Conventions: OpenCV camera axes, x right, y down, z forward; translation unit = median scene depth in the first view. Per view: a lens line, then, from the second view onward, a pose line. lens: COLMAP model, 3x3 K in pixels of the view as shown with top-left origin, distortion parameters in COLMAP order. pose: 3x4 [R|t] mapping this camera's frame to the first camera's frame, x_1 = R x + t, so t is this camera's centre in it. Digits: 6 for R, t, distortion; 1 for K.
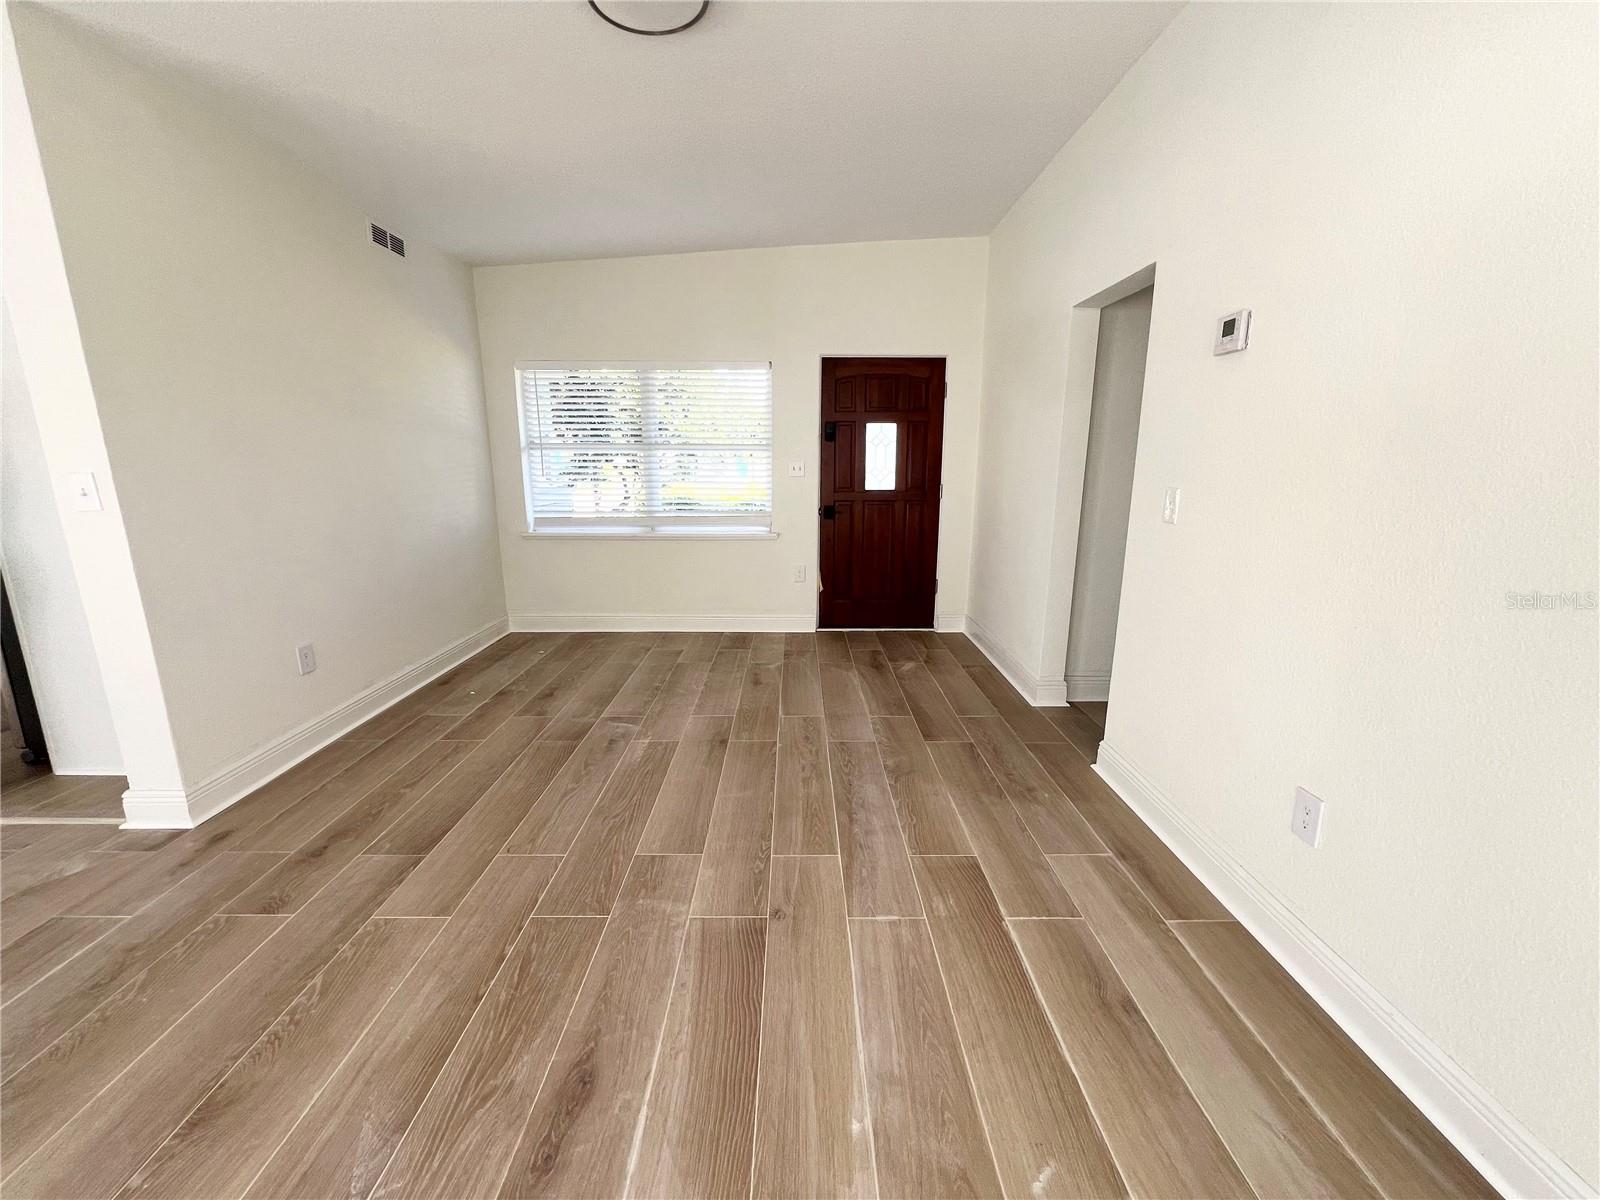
lens RADIAL K [[634.5, 0, 799.2], [0, 634.5, 598.7], [0, 0, 1]] dist [-0.000204, -0.000596]
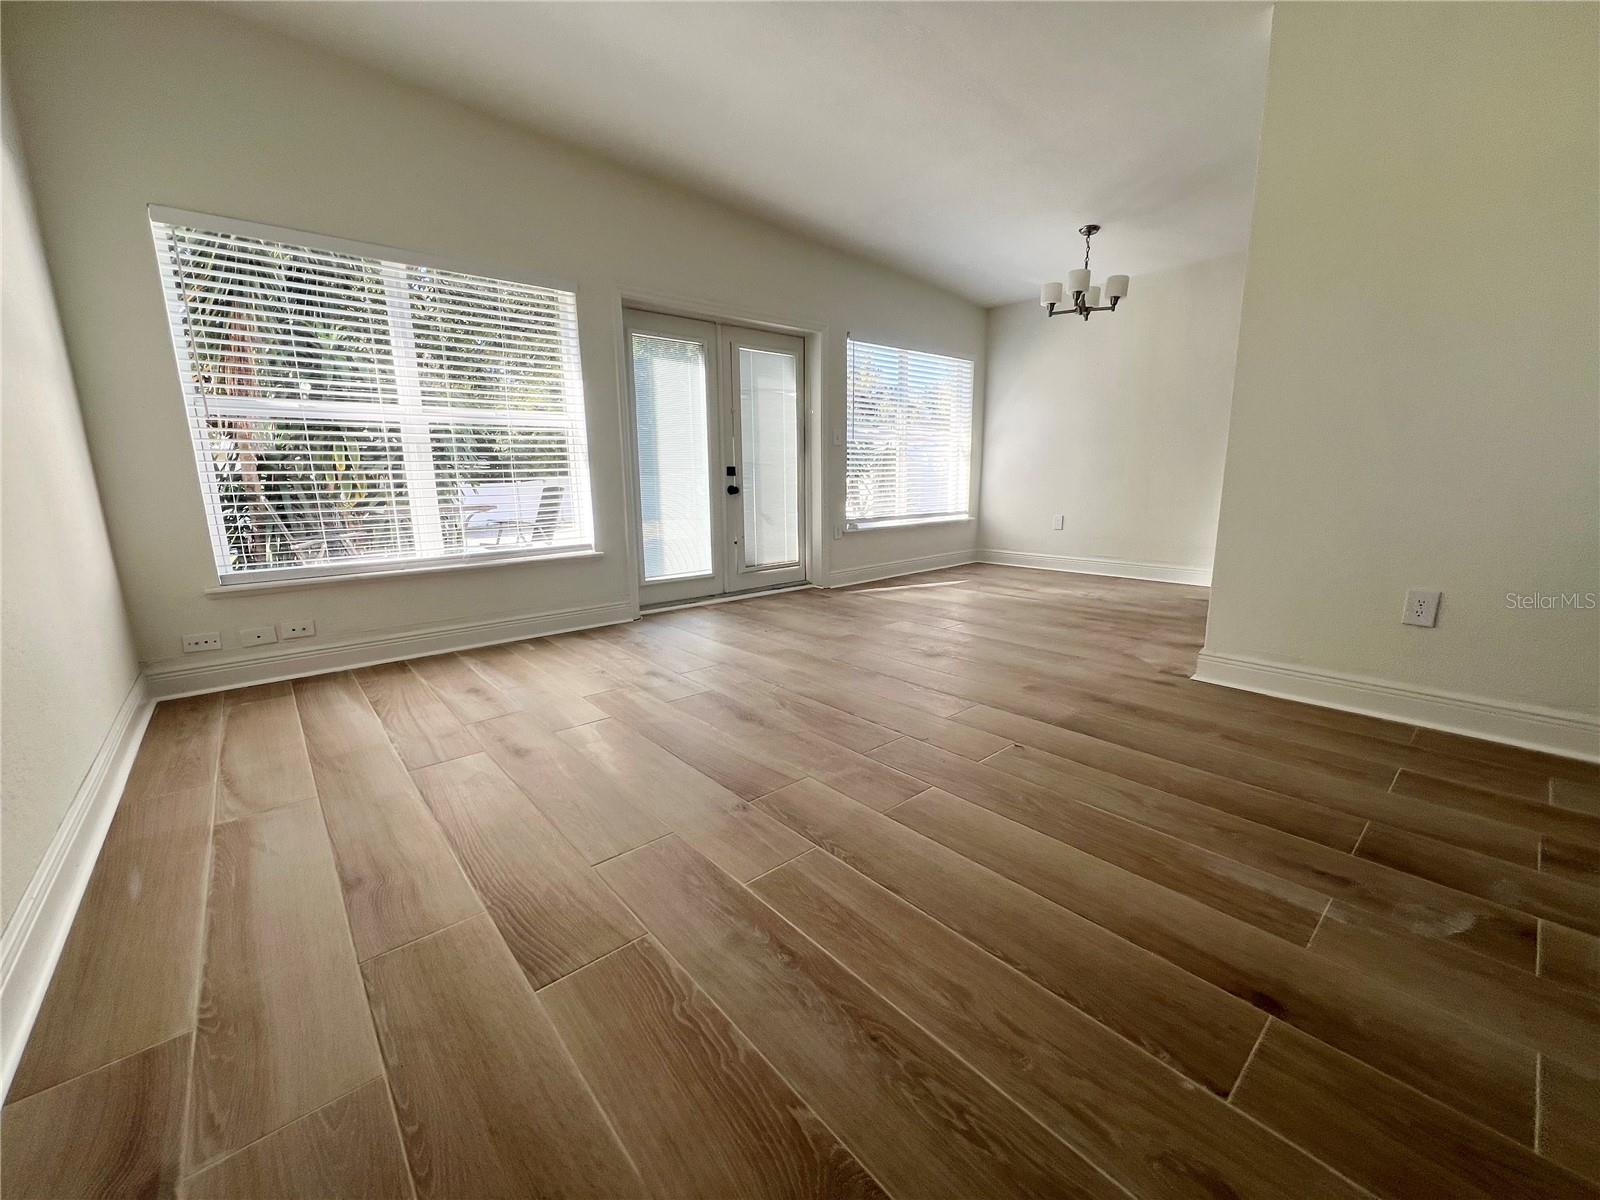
lens RADIAL K [[634.5, 0, 799.2], [0, 634.5, 598.7], [0, 0, 1]] dist [-0.000204, -0.000596]
pose [[-0.758998, 0.133645, -0.637229, 0.366728], [-0.128878, 0.928504, 0.348240, -0.107895], [0.638211, 0.346438, -0.687508, 1.260200]]
